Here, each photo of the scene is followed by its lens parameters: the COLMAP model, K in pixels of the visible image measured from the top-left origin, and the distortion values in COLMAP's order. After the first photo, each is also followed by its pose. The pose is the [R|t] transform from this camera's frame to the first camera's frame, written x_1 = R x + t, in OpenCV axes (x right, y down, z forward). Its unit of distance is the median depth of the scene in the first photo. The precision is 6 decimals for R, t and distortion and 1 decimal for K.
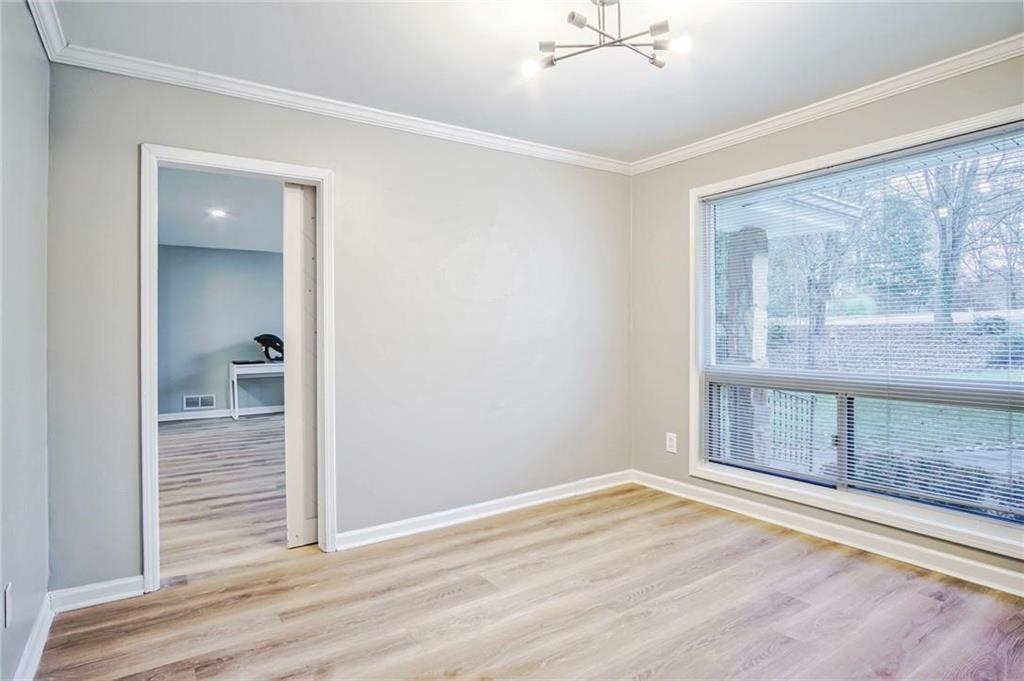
lens RADIAL K [[548.4, 0, 533.7], [0, 548.4, 344.1], [0, 0, 1]] dist [-0.004335, -0.000446]
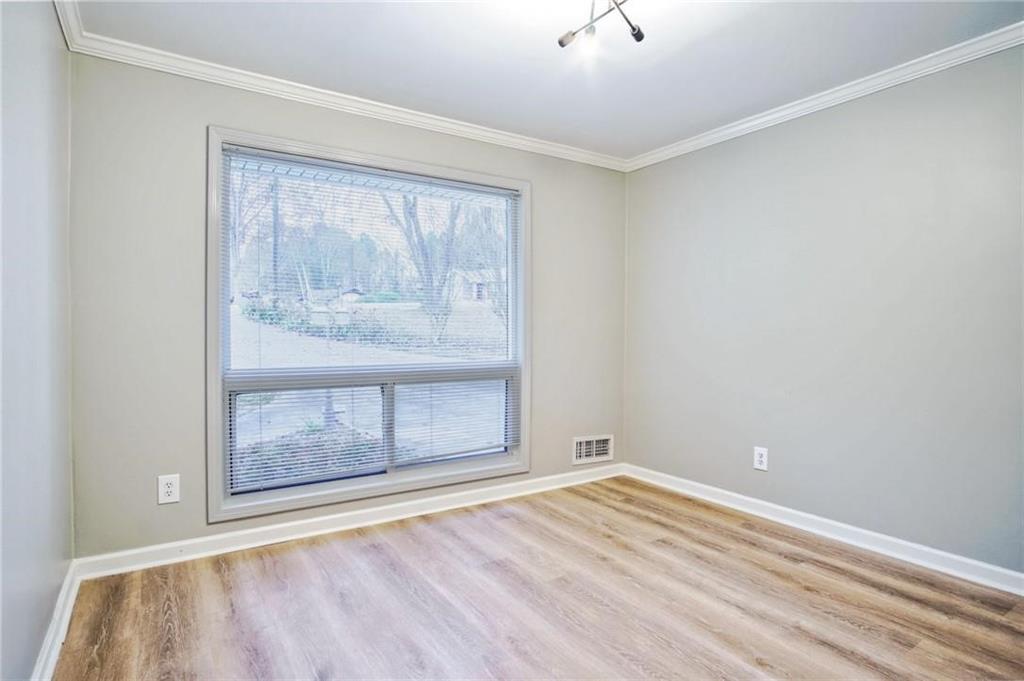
lens RADIAL K [[538.4, 0, 509.4], [0, 538.4, 335.5], [0, 0, 1]] dist [-0.002998, -0.000680]
pose [[0.059417, -0.004159, 0.998225, -0.529936], [0.012779, 0.999913, 0.003405, -0.007577], [-0.998151, 0.012554, 0.059465, 0.744804]]
